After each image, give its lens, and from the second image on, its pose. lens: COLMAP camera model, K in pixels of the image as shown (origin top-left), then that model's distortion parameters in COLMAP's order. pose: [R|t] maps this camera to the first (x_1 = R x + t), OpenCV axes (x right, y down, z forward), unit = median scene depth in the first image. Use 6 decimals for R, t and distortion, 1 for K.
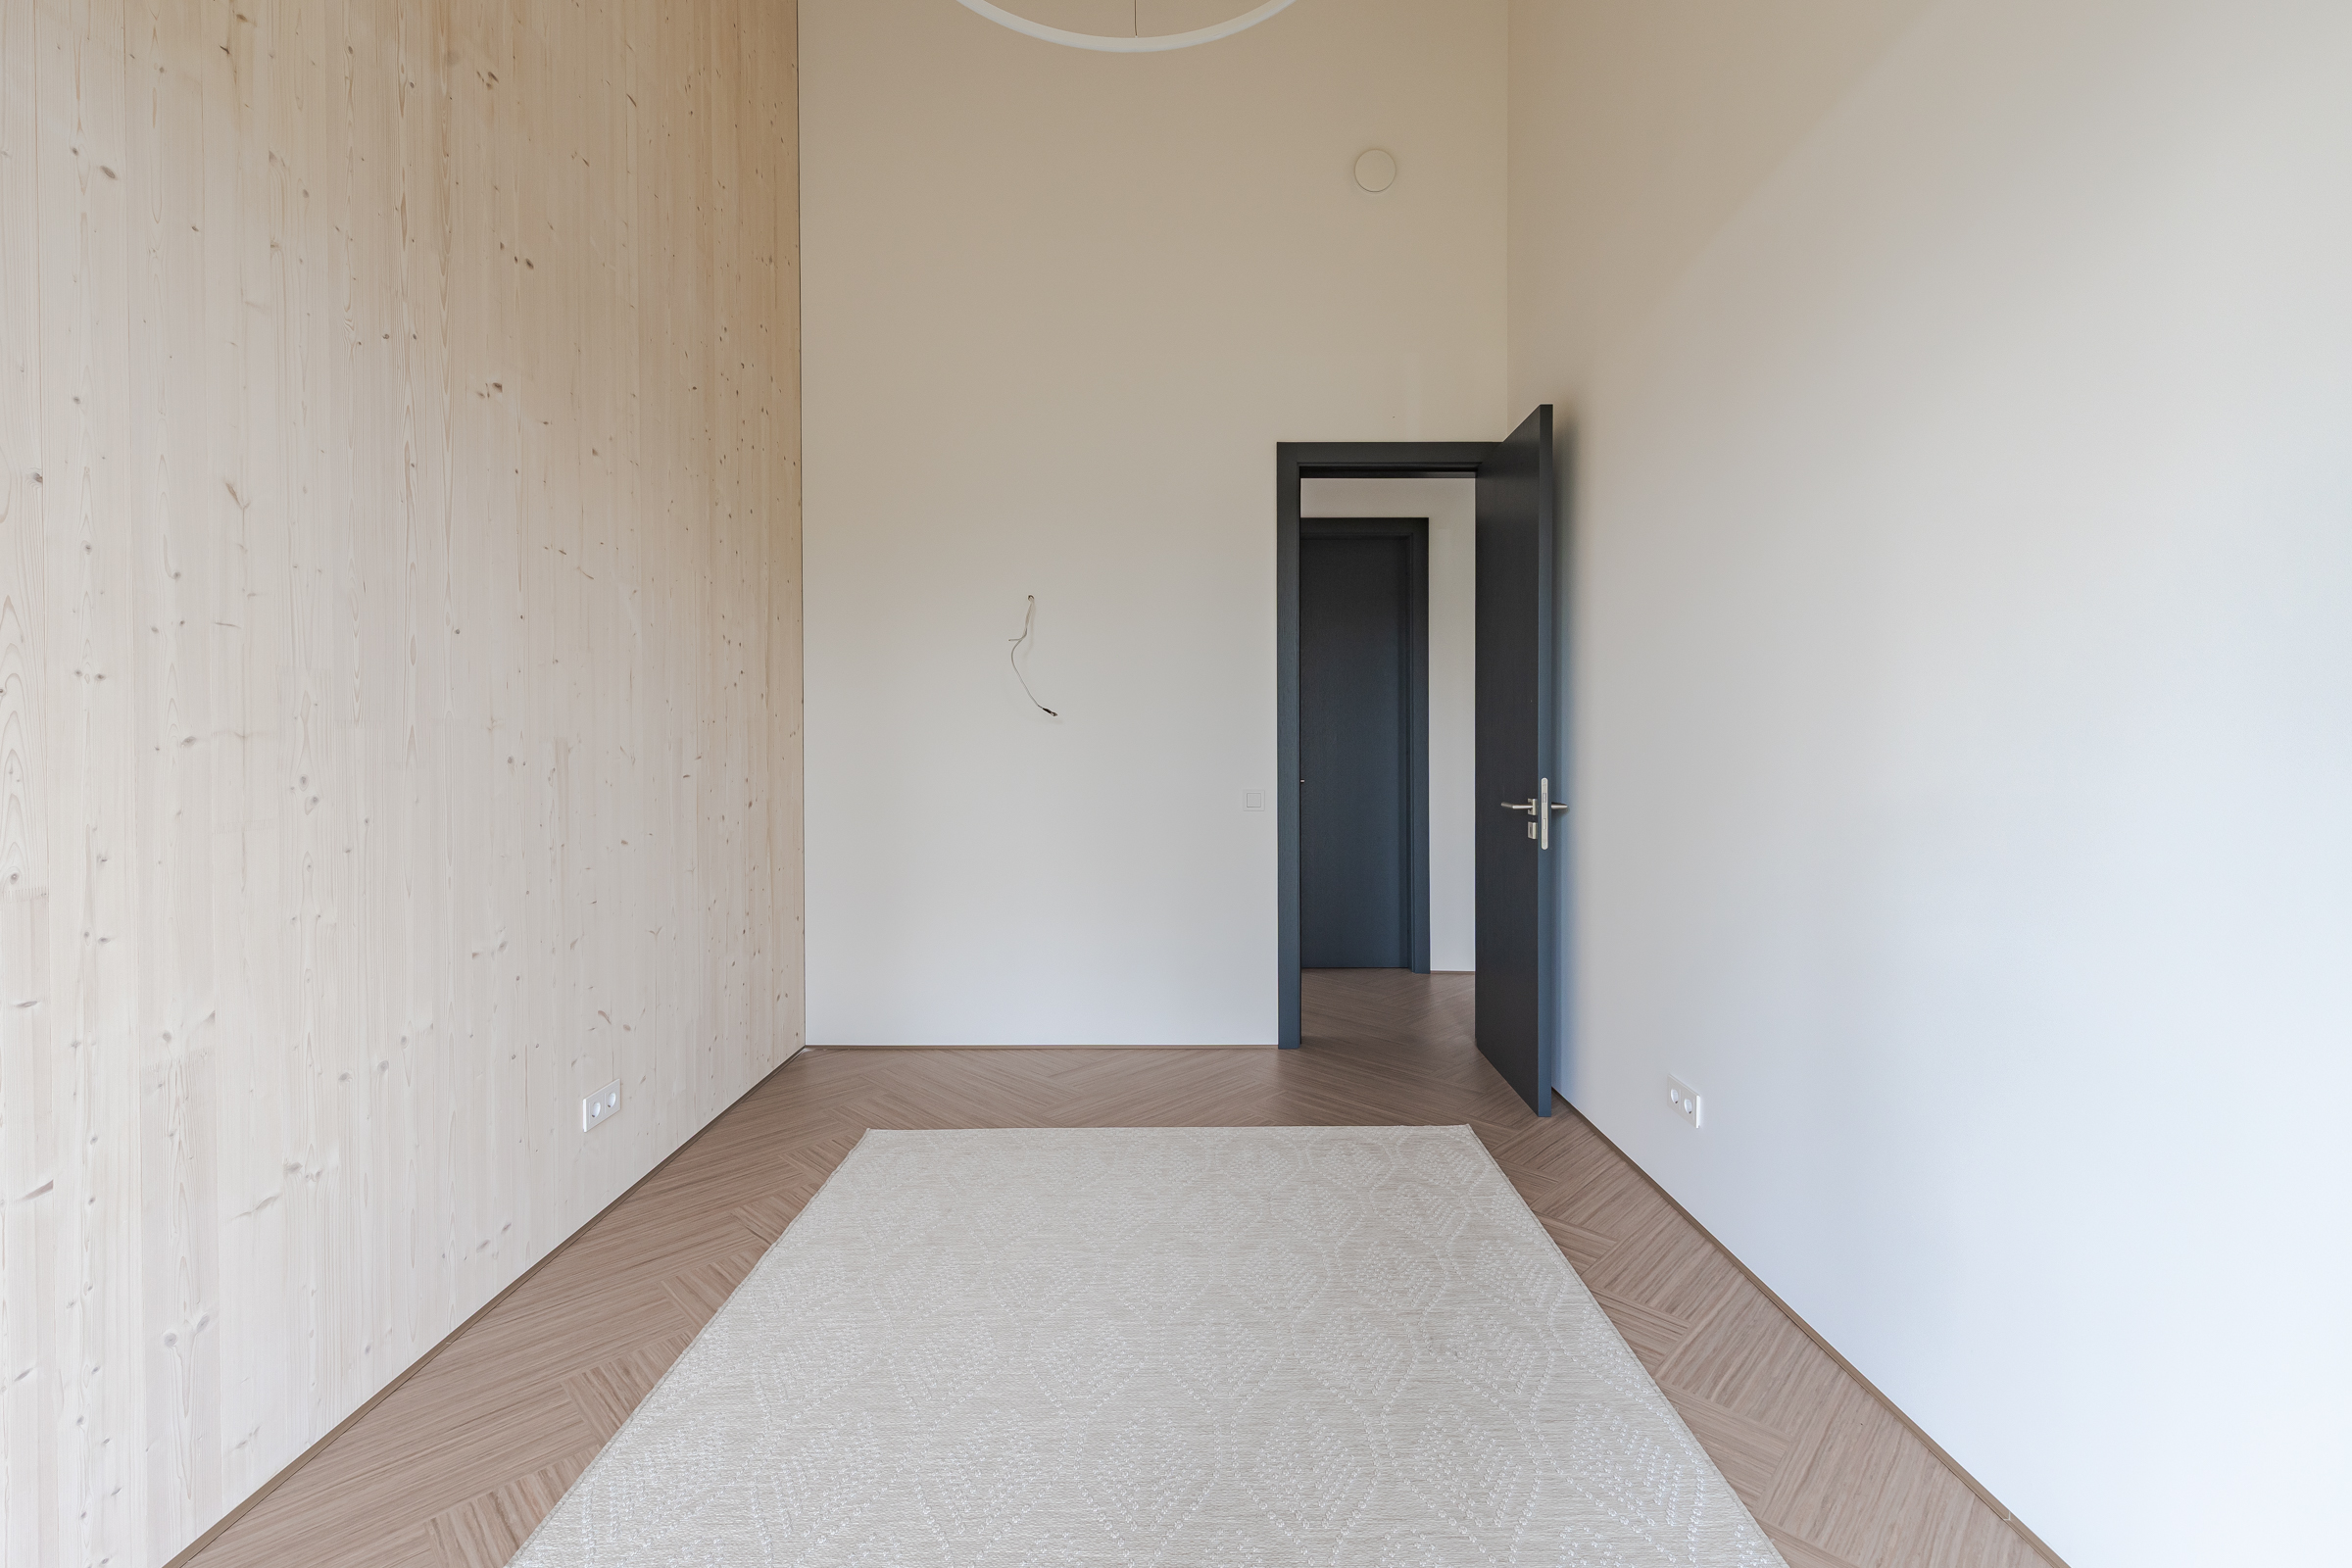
lens RADIAL K [[1018.2, 0, 1183.3], [0, 1018.2, 740.1], [0, 0, 1]] dist [0.003046, 0.000030]
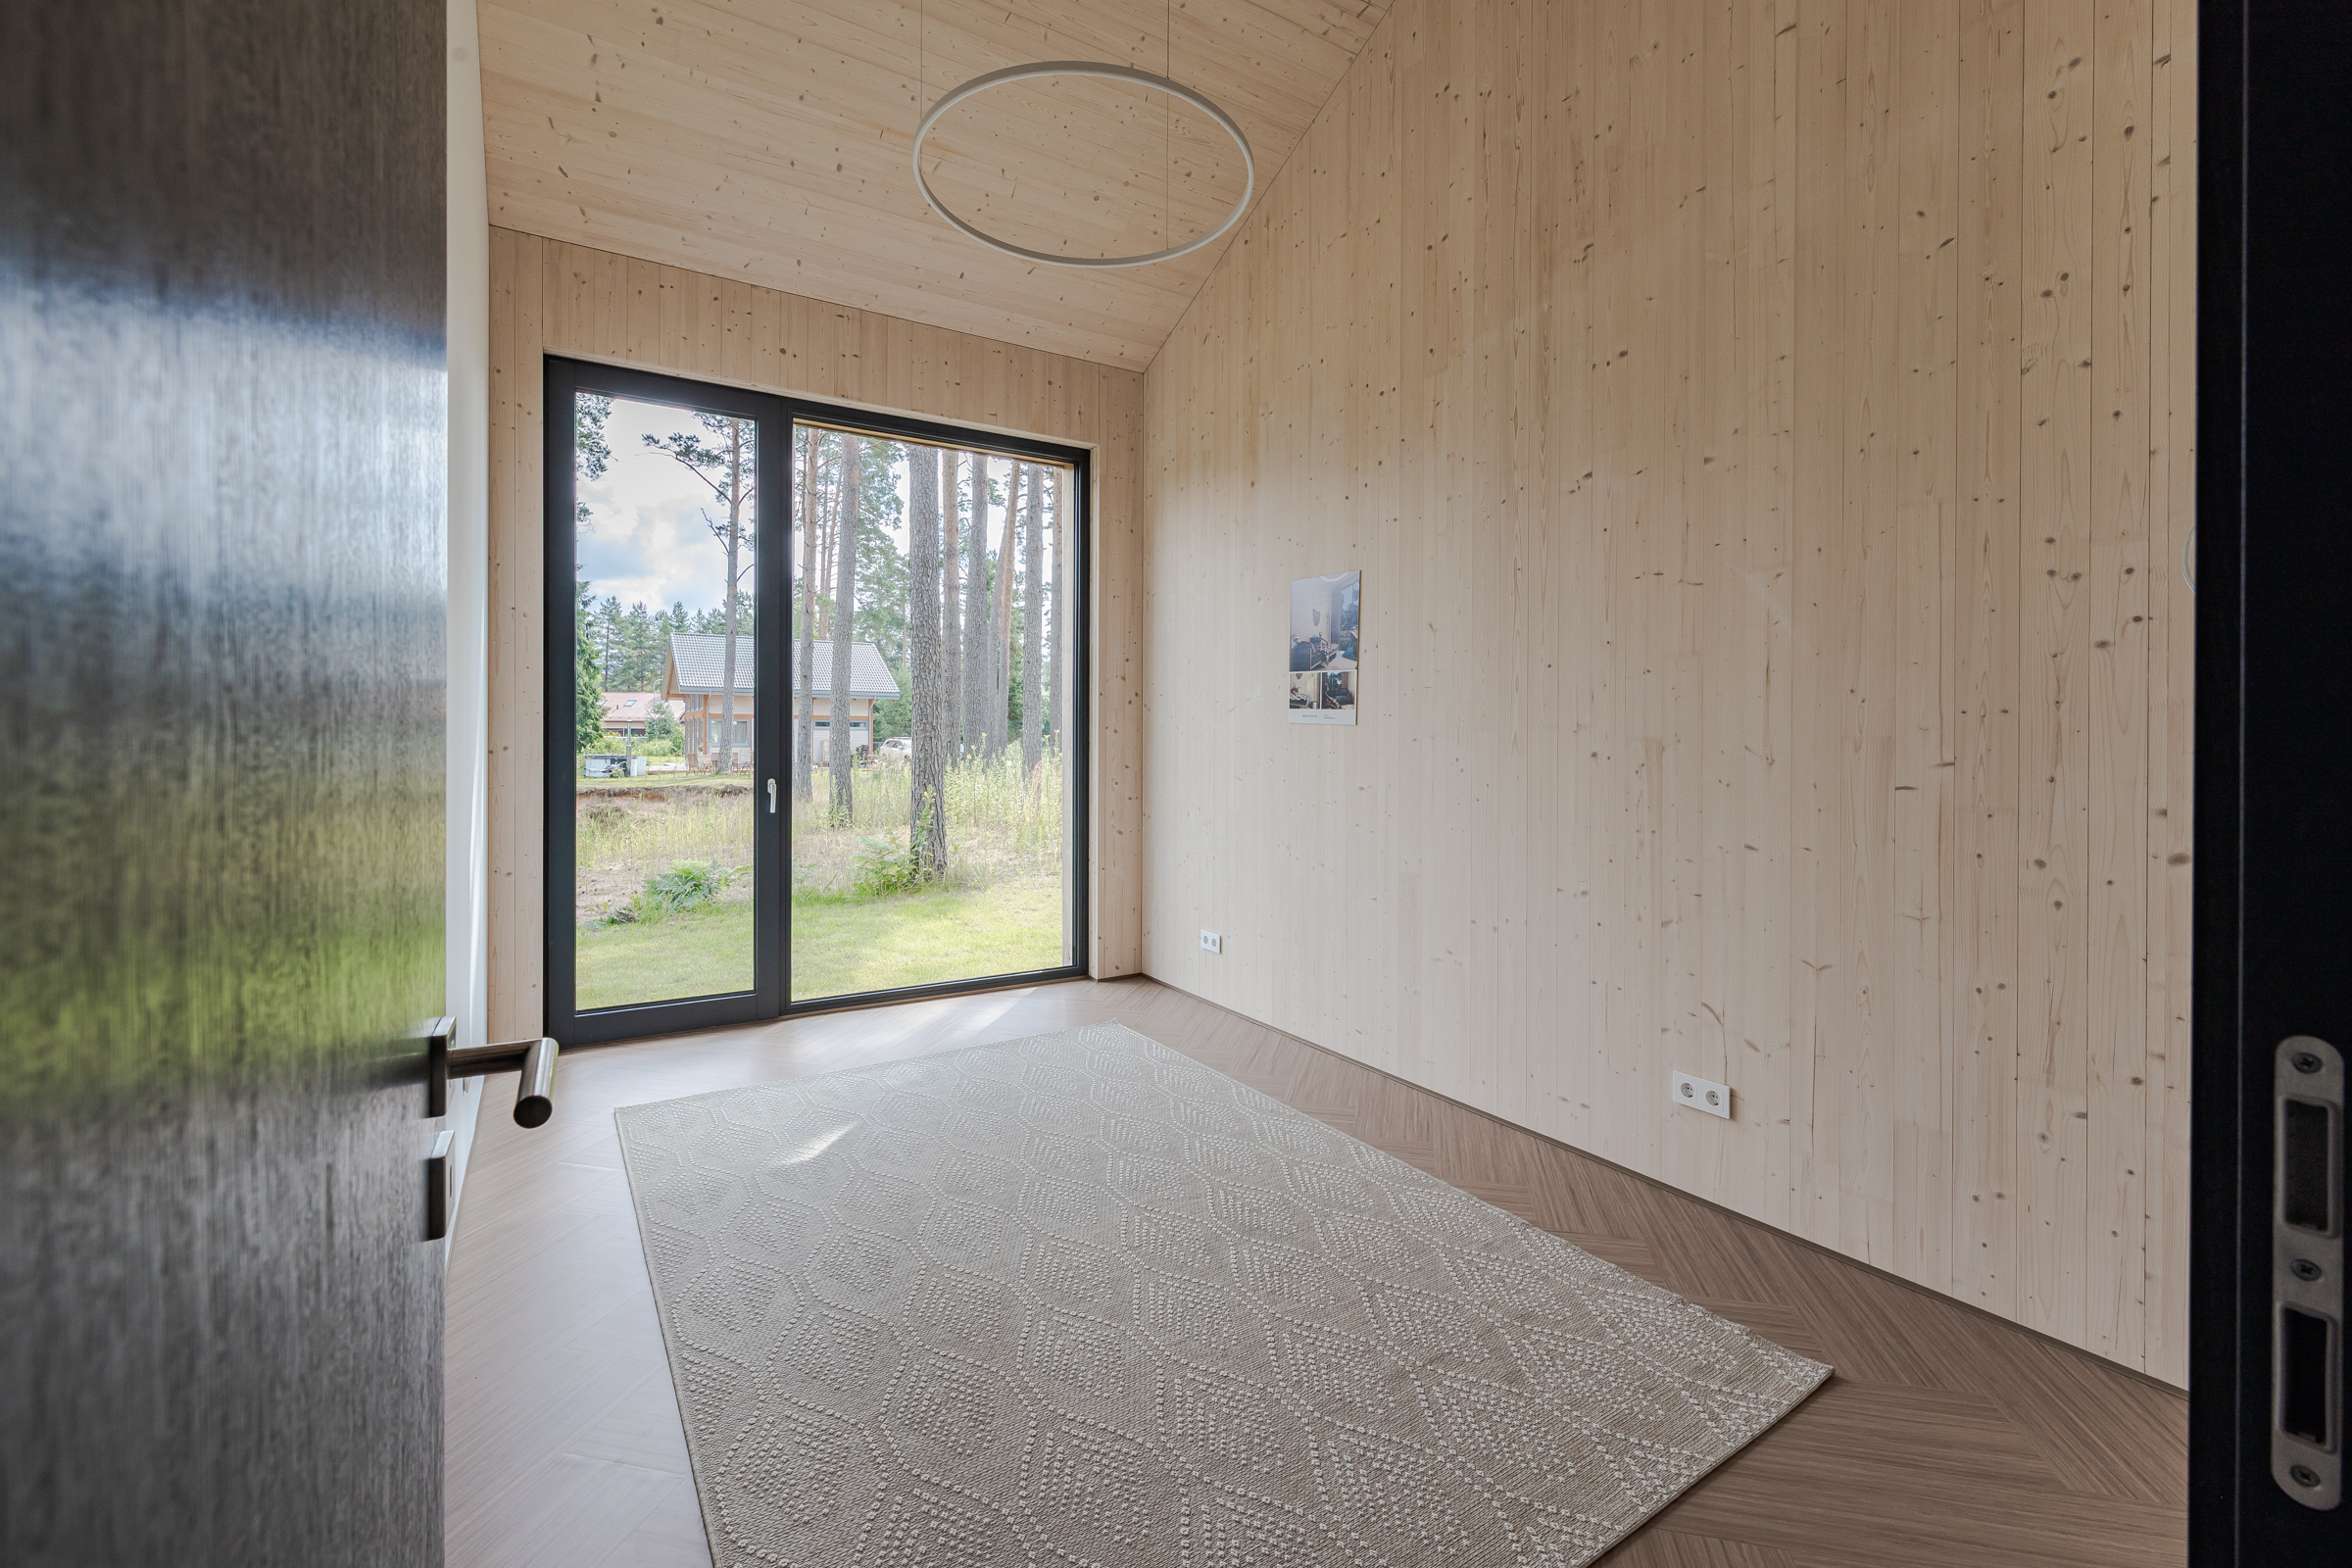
lens RADIAL K [[1018.2, 0, 1183.3], [0, 1018.2, 740.1], [0, 0, 1]] dist [0.003046, 0.000030]
pose [[-0.852746, -0.000990, -0.522325, 0.543218], [-0.001107, 0.999999, -0.000088, 0.001760], [0.522325, 0.000503, -0.852746, 2.112972]]
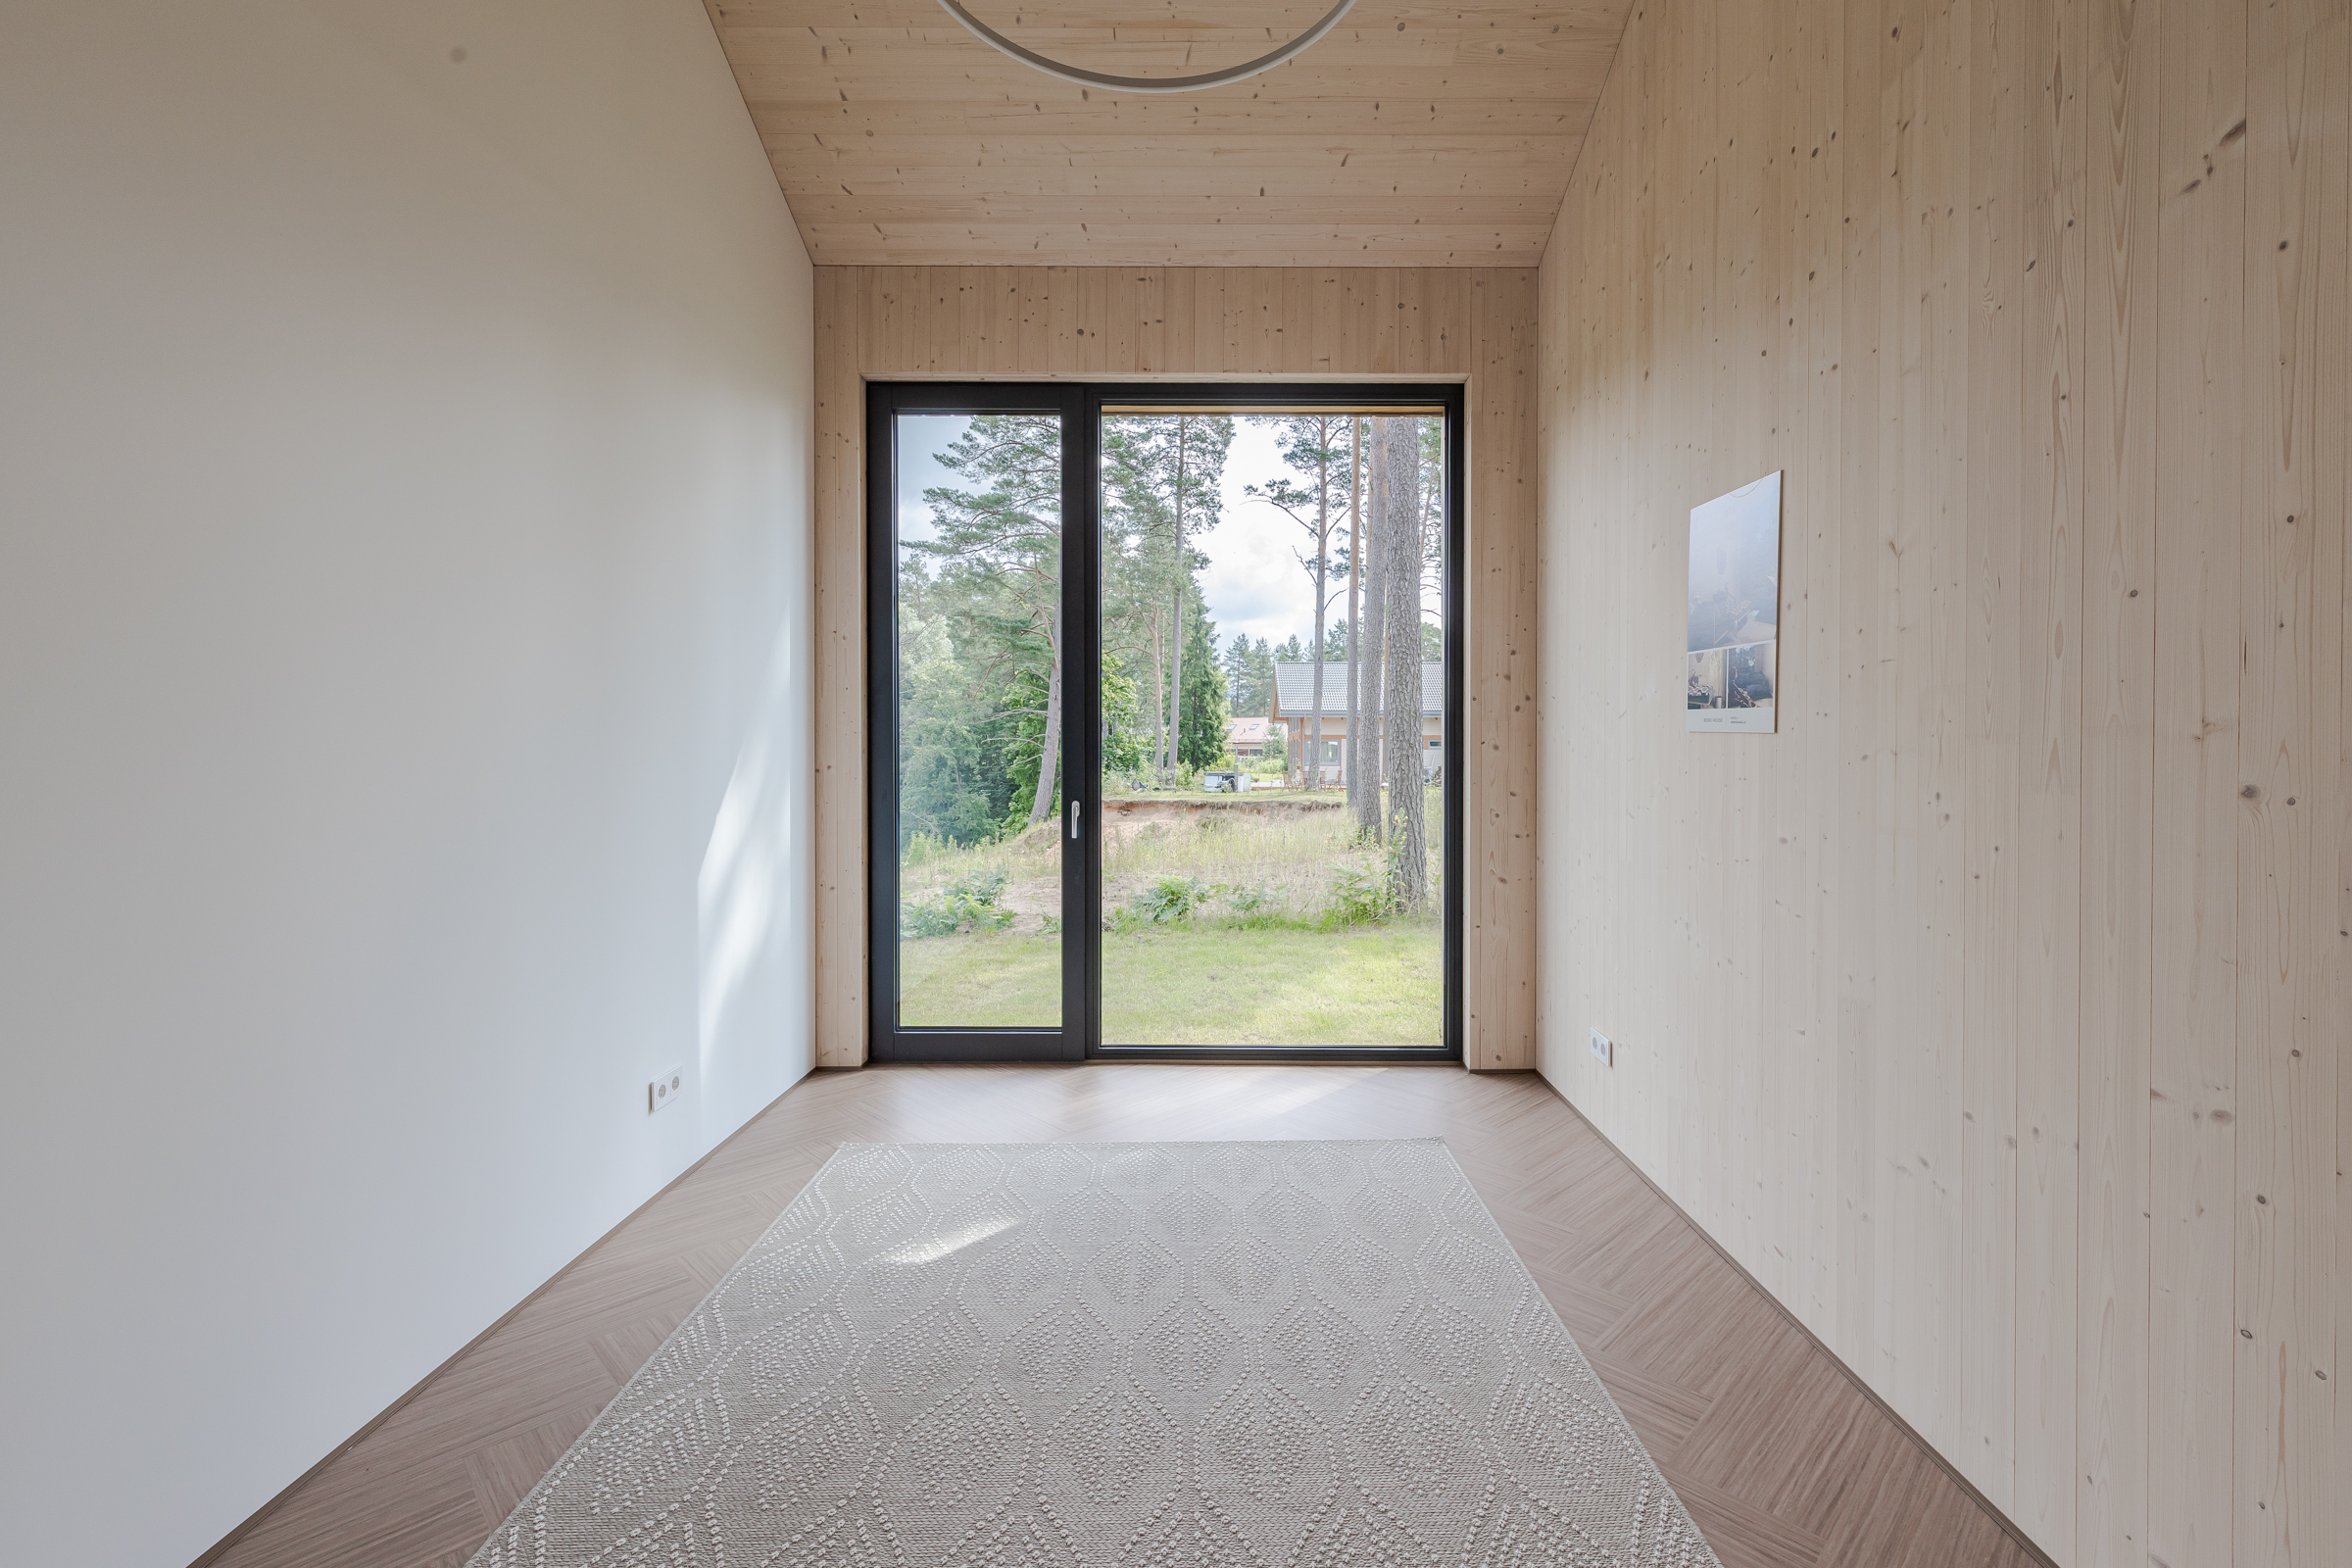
lens RADIAL K [[1018.1, 0, 1190.4], [0, 1018.1, 763.2], [0, 0, 1]] dist [0.007217, -0.003434]
pose [[-0.999891, -0.000176, 0.014765, -0.112943], [-0.000114, 0.999991, 0.004202, 0.001966], [-0.014766, 0.004200, -0.999882, 1.789674]]
